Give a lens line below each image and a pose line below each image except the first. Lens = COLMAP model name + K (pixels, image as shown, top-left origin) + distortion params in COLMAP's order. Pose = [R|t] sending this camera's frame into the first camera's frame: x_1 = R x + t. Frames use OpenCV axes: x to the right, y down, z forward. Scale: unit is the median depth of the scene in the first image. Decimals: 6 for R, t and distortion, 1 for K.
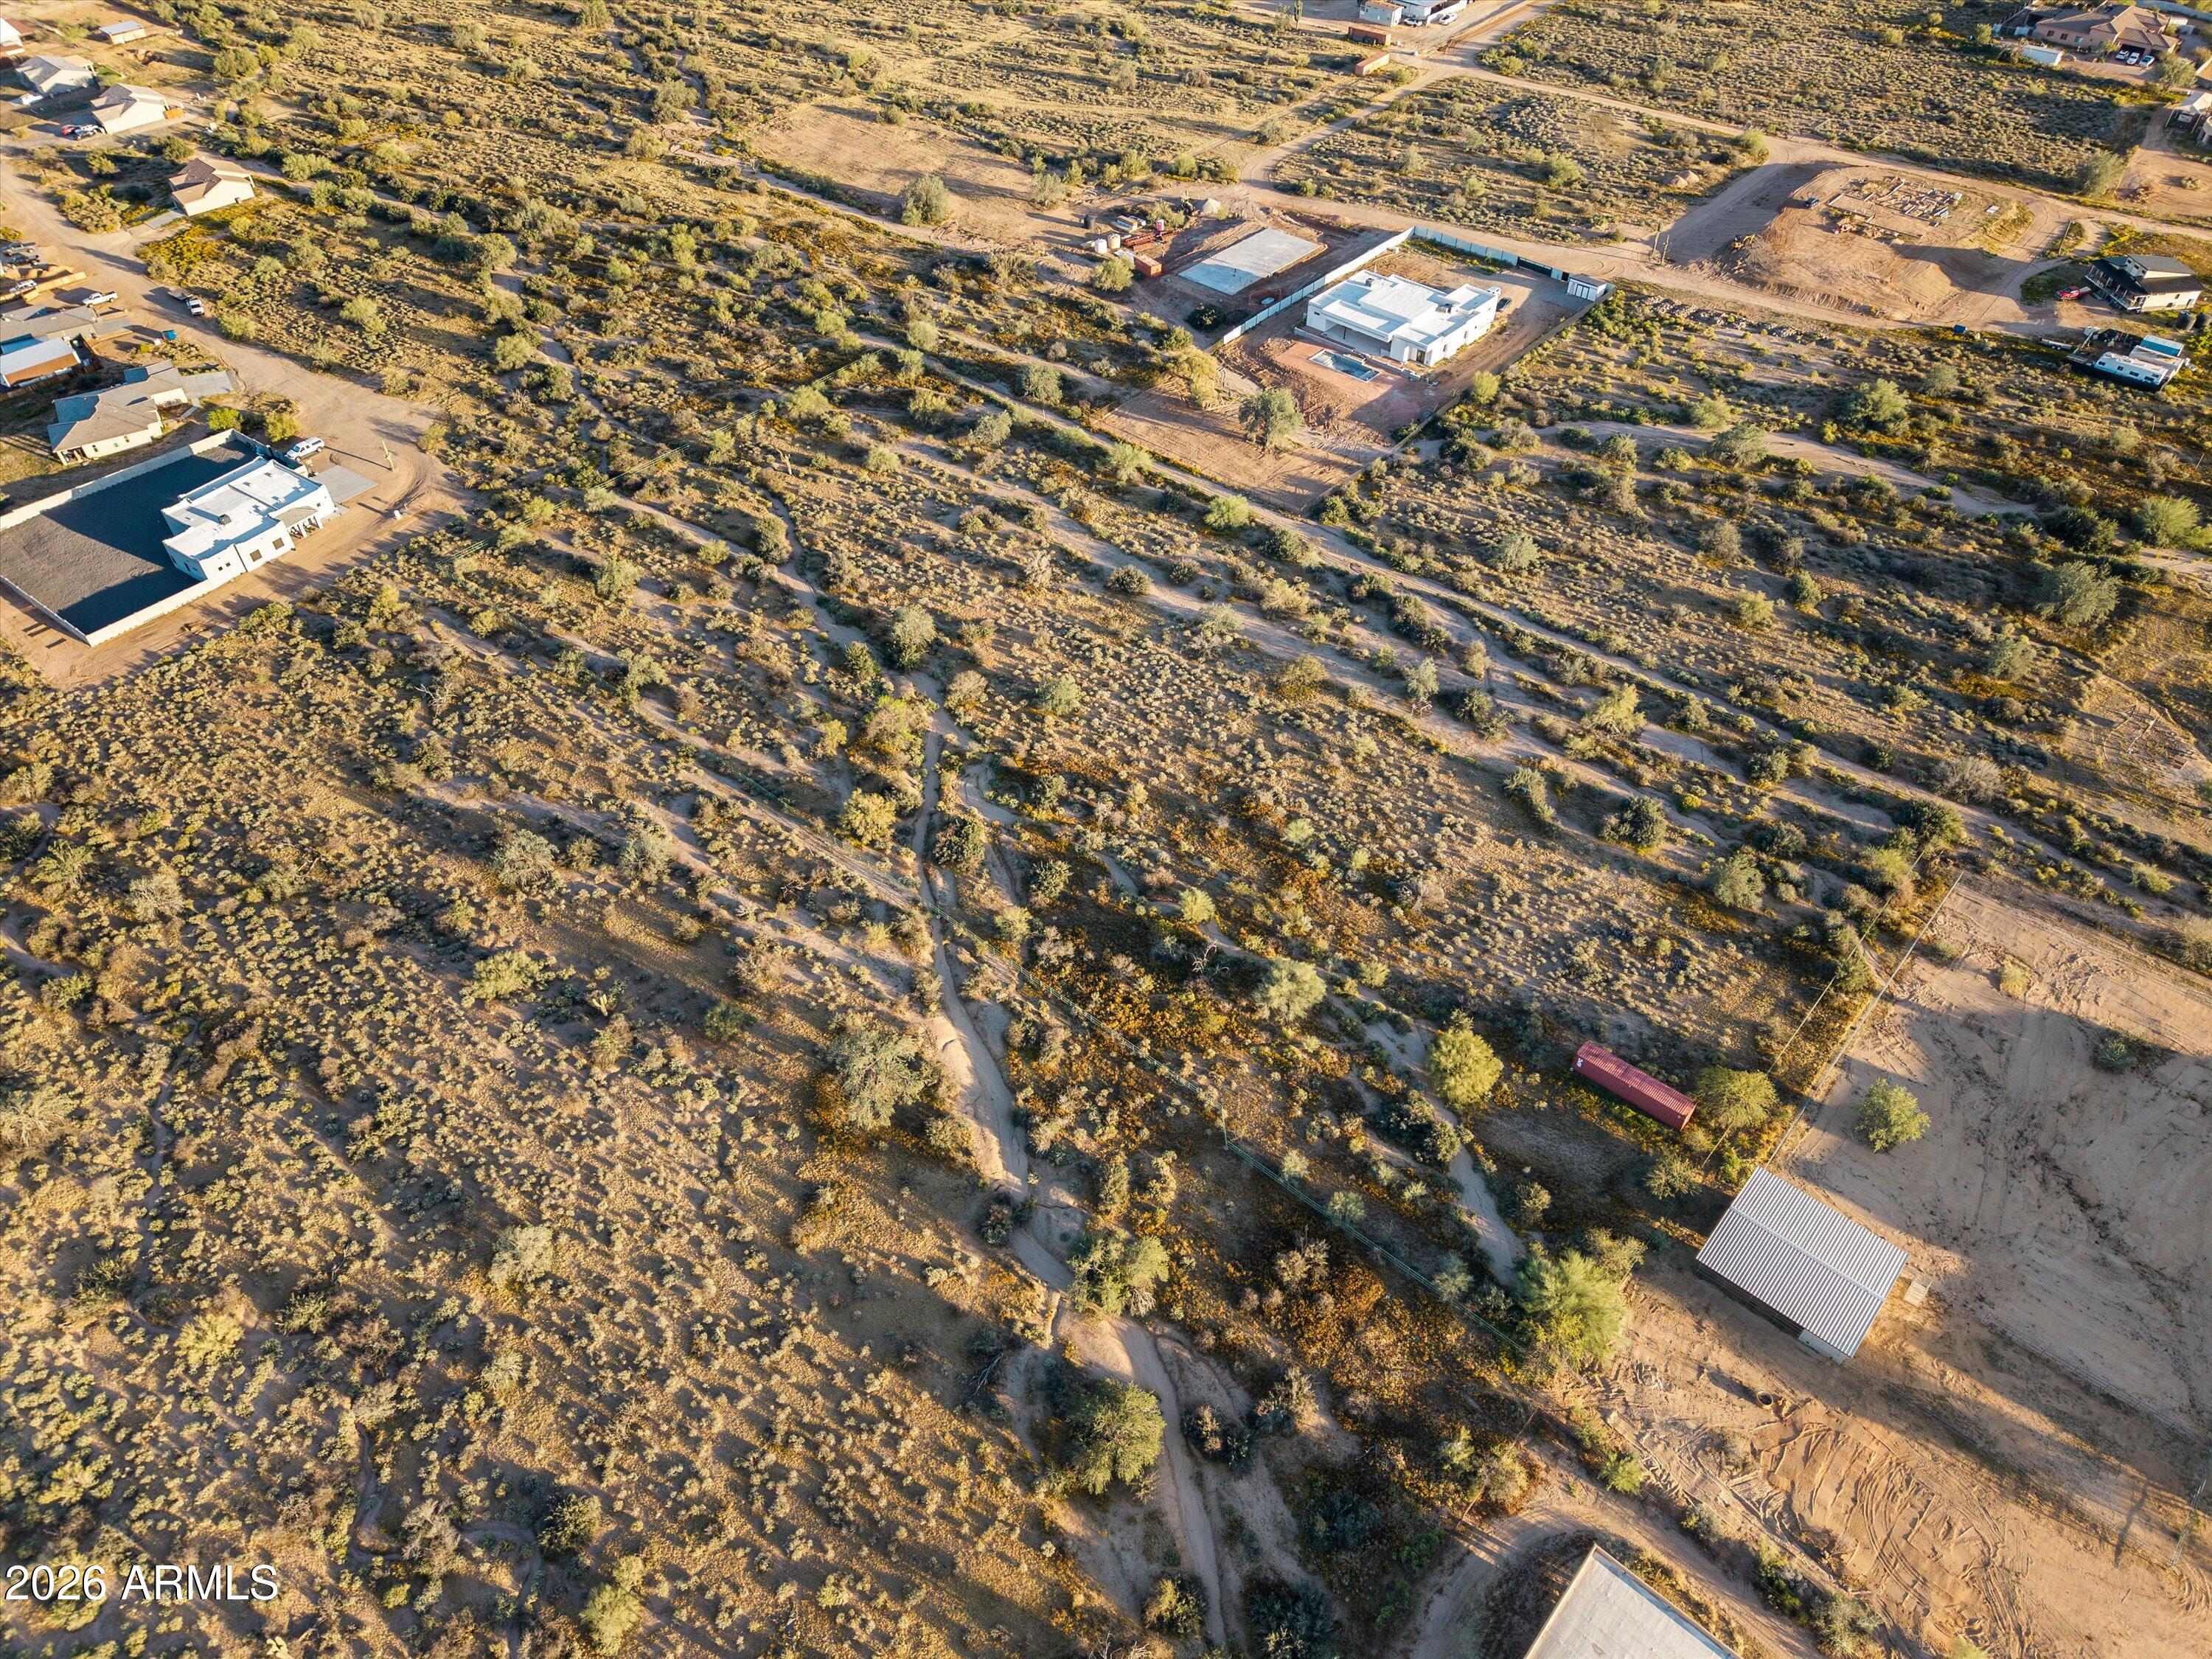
lens RADIAL K [[1484.5, 0, 1106.0], [0, 1484.5, 829.5], [0, 0, 1]] dist [0.010174, -0.006221]
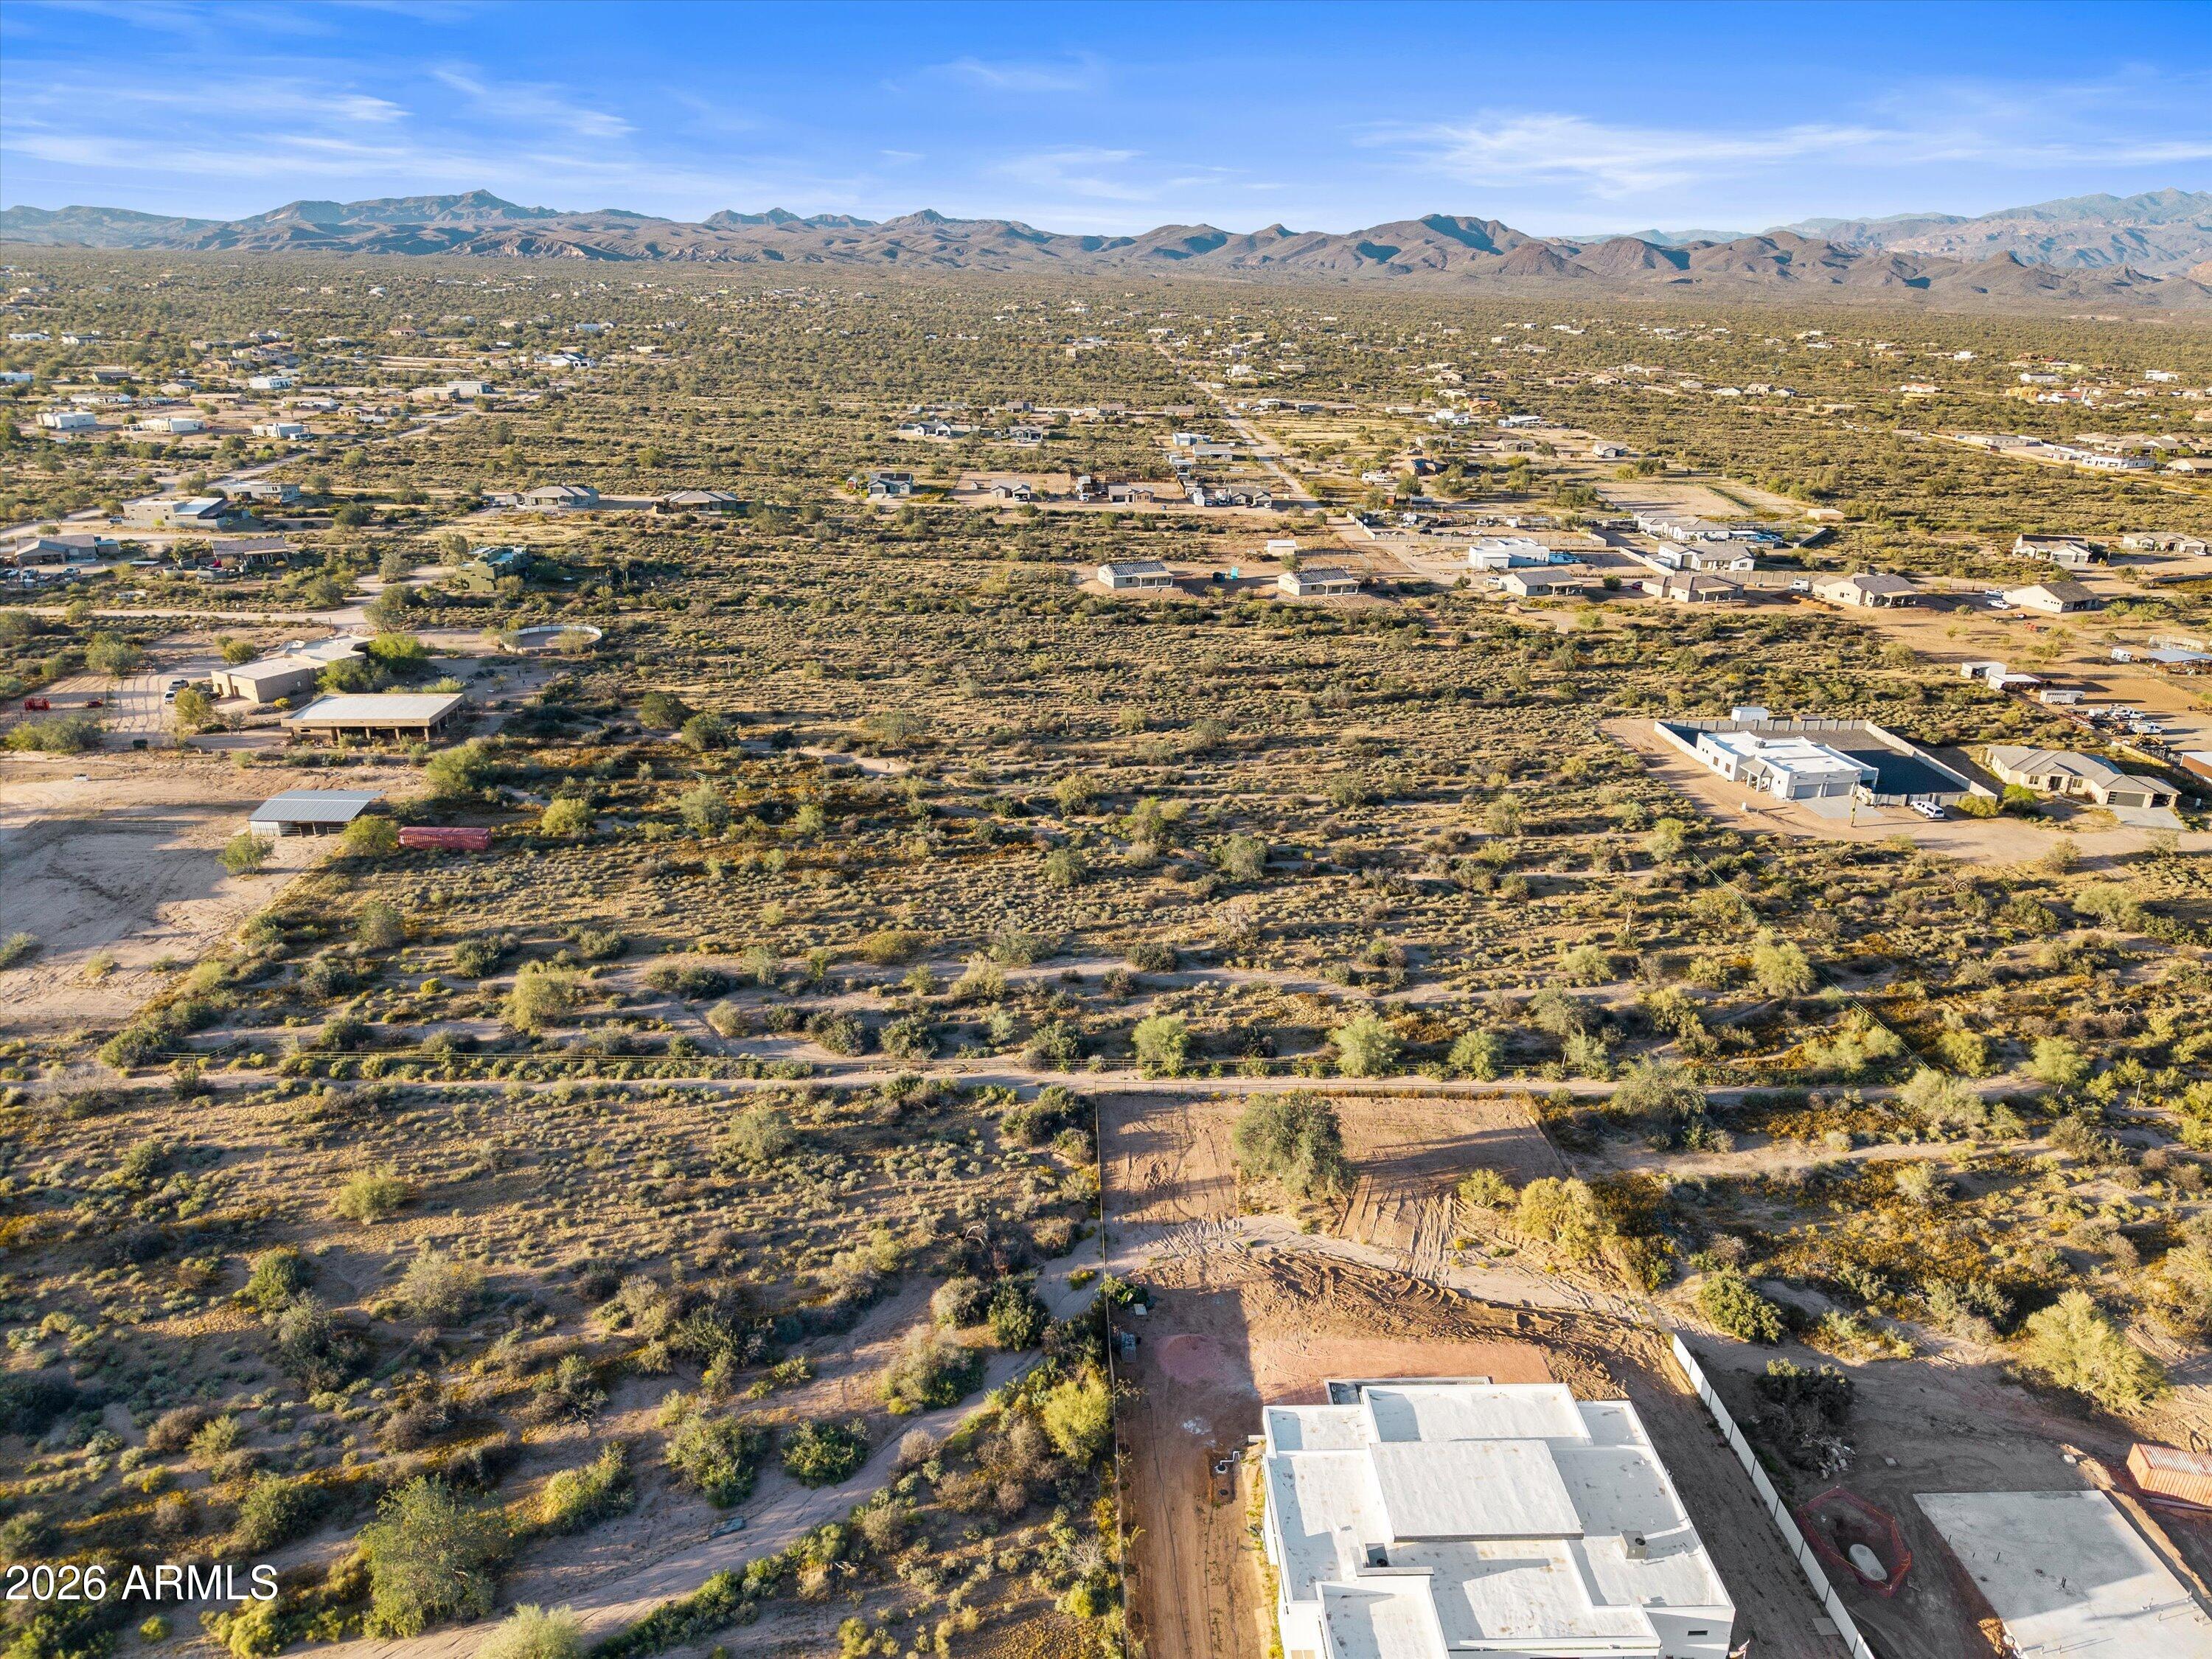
lens RADIAL K [[1477.1, 0, 1111.8], [0, 1477.1, 821.0], [0, 0, 1]] dist [0.026111, -0.021158]
pose [[-0.719709, 0.234171, -0.653593, 0.602312], [-0.496200, 0.484951, 0.720145, -0.854280], [0.485597, 0.842607, -0.232827, 1.207979]]
